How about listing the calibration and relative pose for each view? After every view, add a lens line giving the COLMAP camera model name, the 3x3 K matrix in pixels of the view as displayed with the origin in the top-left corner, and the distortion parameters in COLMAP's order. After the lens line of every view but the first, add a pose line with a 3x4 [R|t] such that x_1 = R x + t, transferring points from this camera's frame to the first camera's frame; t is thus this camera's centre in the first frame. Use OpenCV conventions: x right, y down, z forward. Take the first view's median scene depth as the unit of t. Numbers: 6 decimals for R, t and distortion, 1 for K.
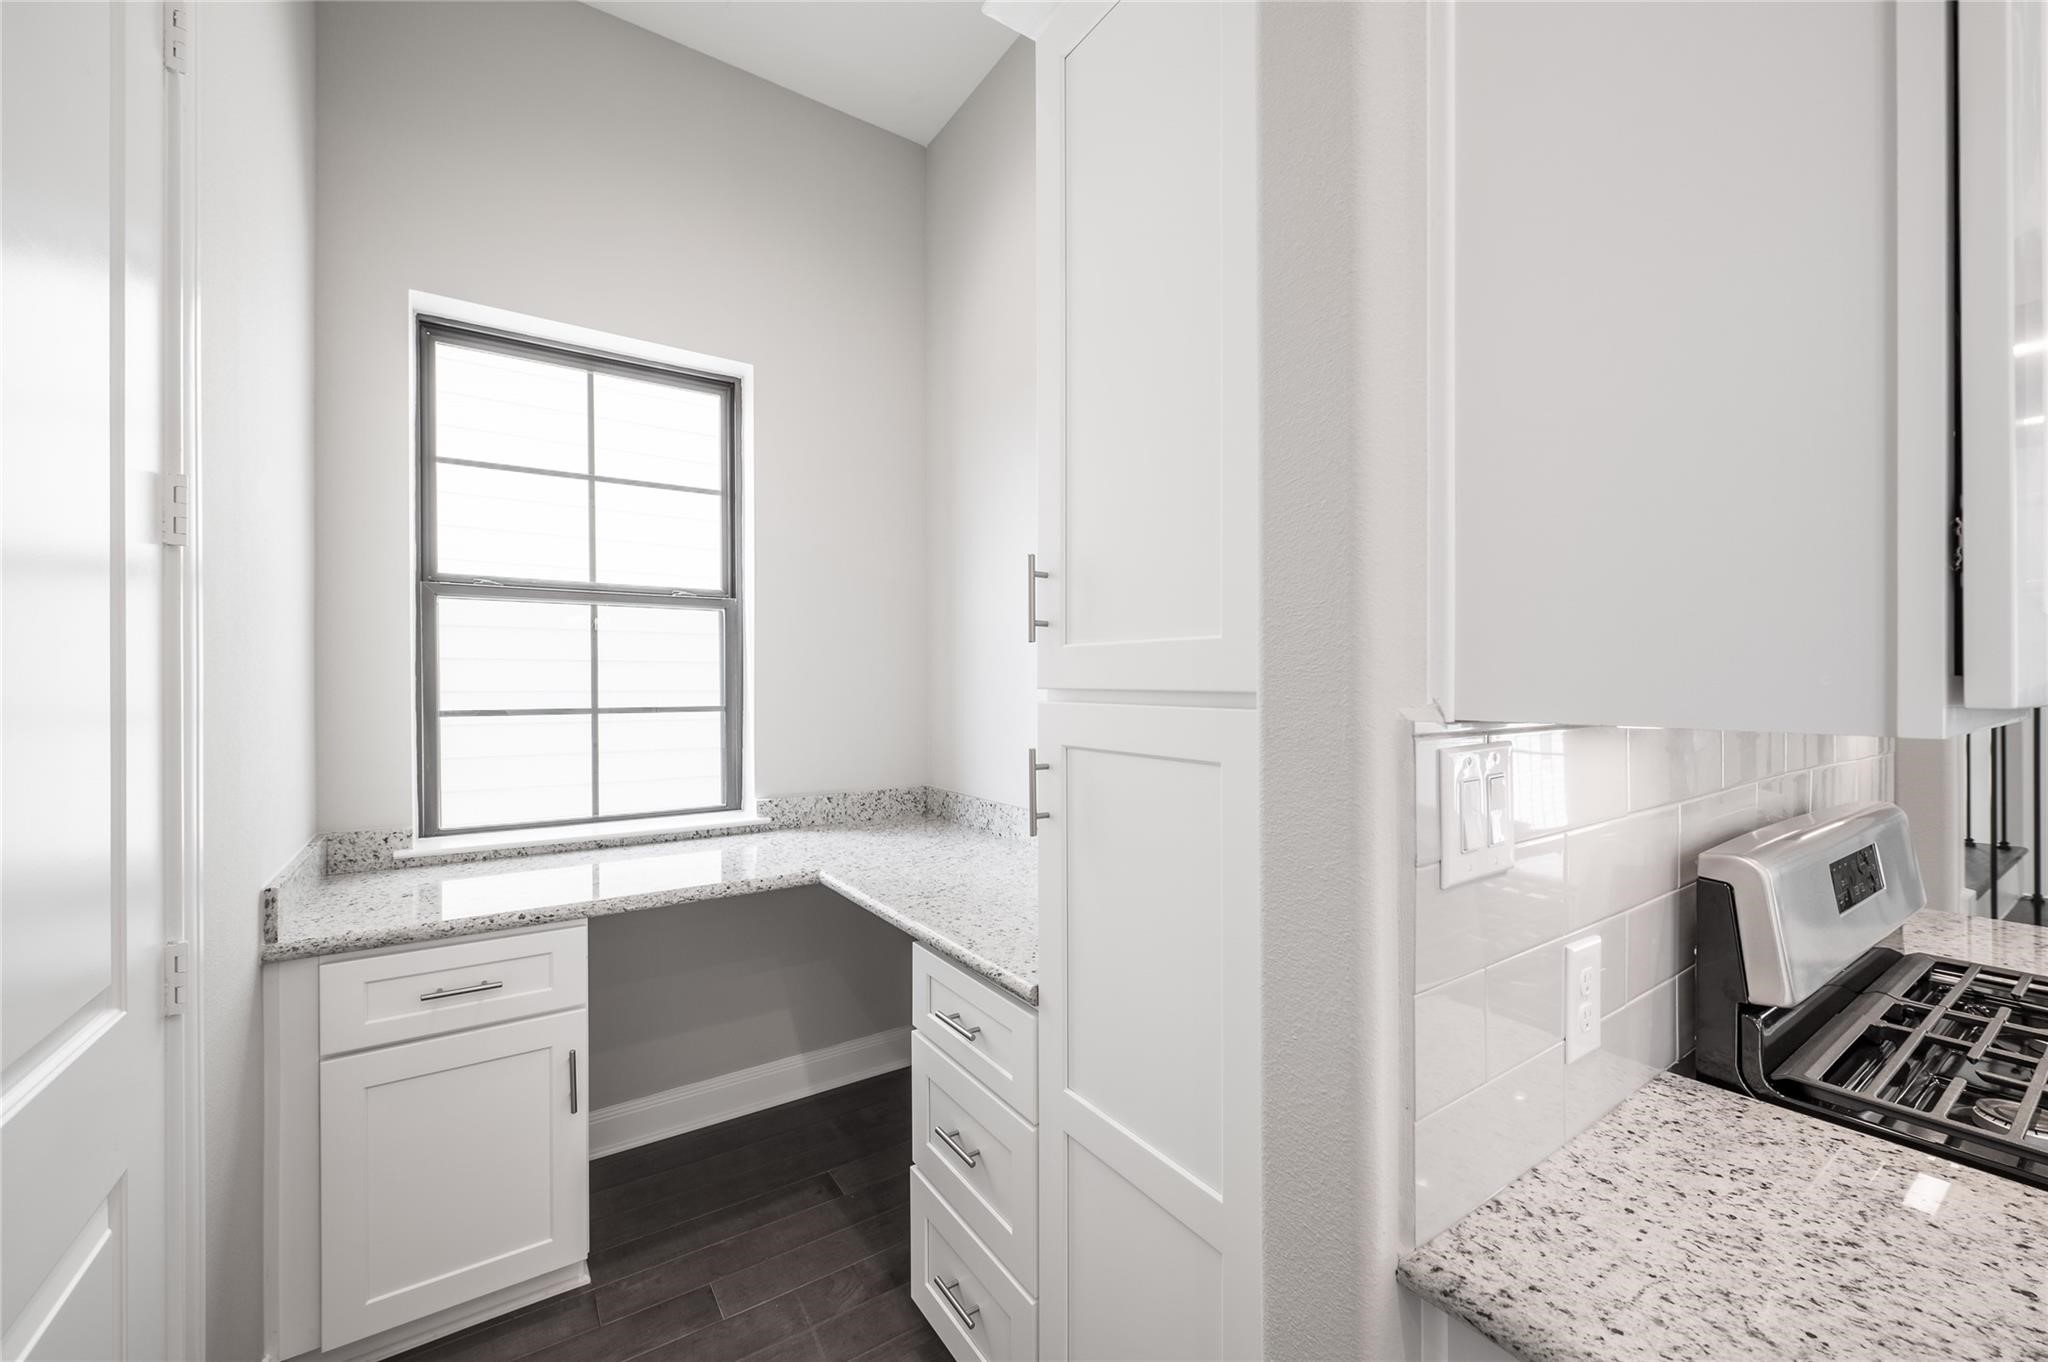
lens RADIAL K [[809.2, 0, 1035.3], [0, 809.2, 688.9], [0, 0, 1]] dist [0.003015, 0.000070]
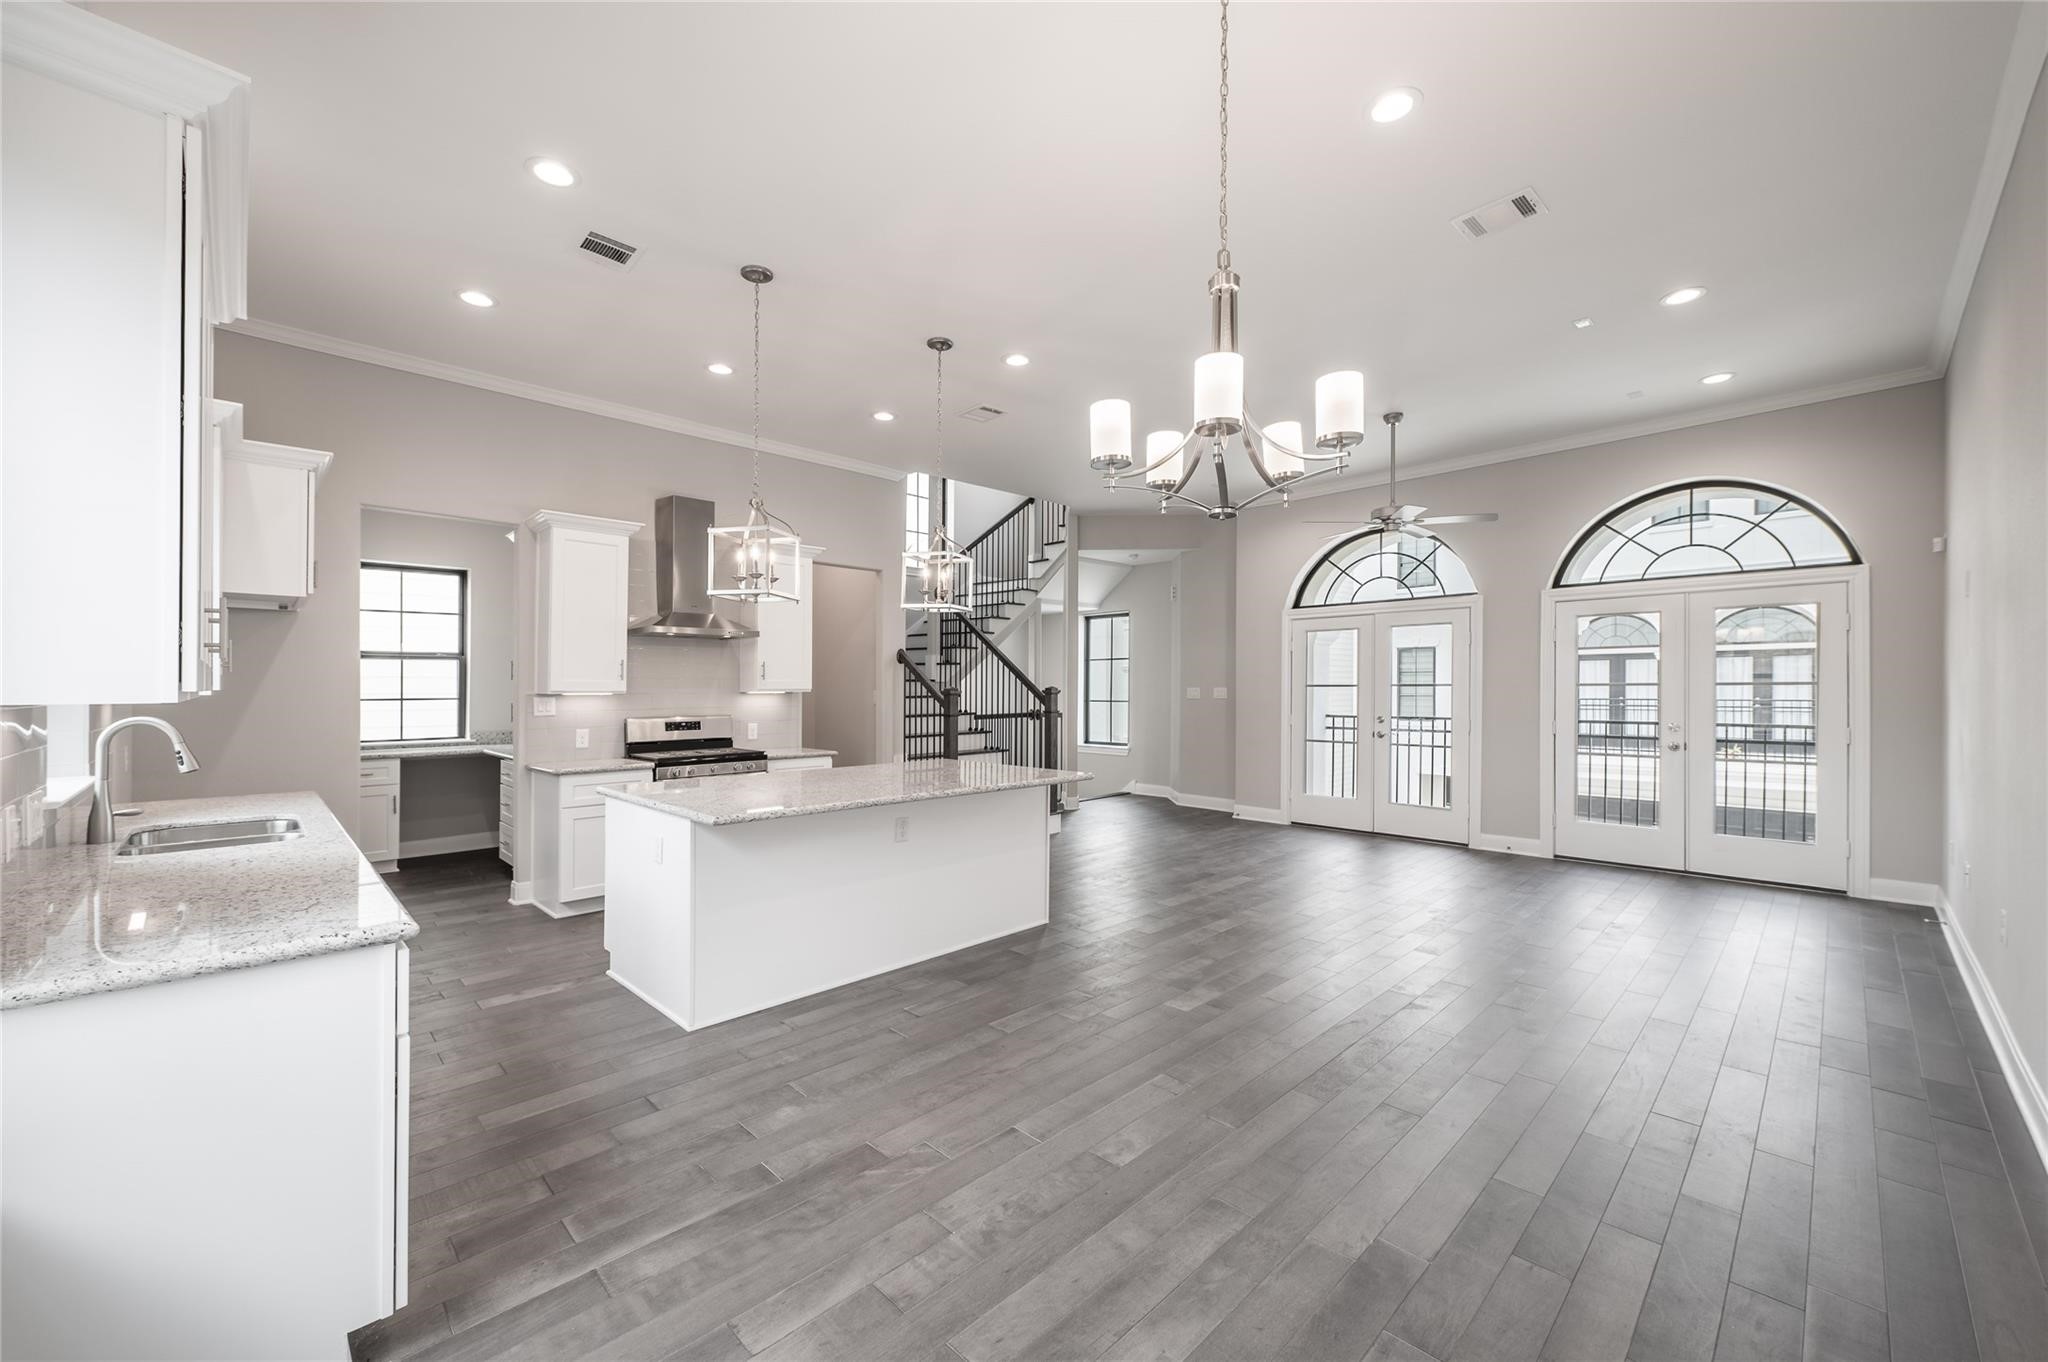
lens RADIAL K [[809.2, 0, 1020.1], [0, 809.2, 682.2], [0, 0, 1]] dist [0.003015, 0.000070]
pose [[0.986939, 0.002793, 0.161068, 0.951075], [0.000790, 0.999754, -0.022176, 0.029333], [-0.161090, 0.022014, 0.986694, -1.807954]]
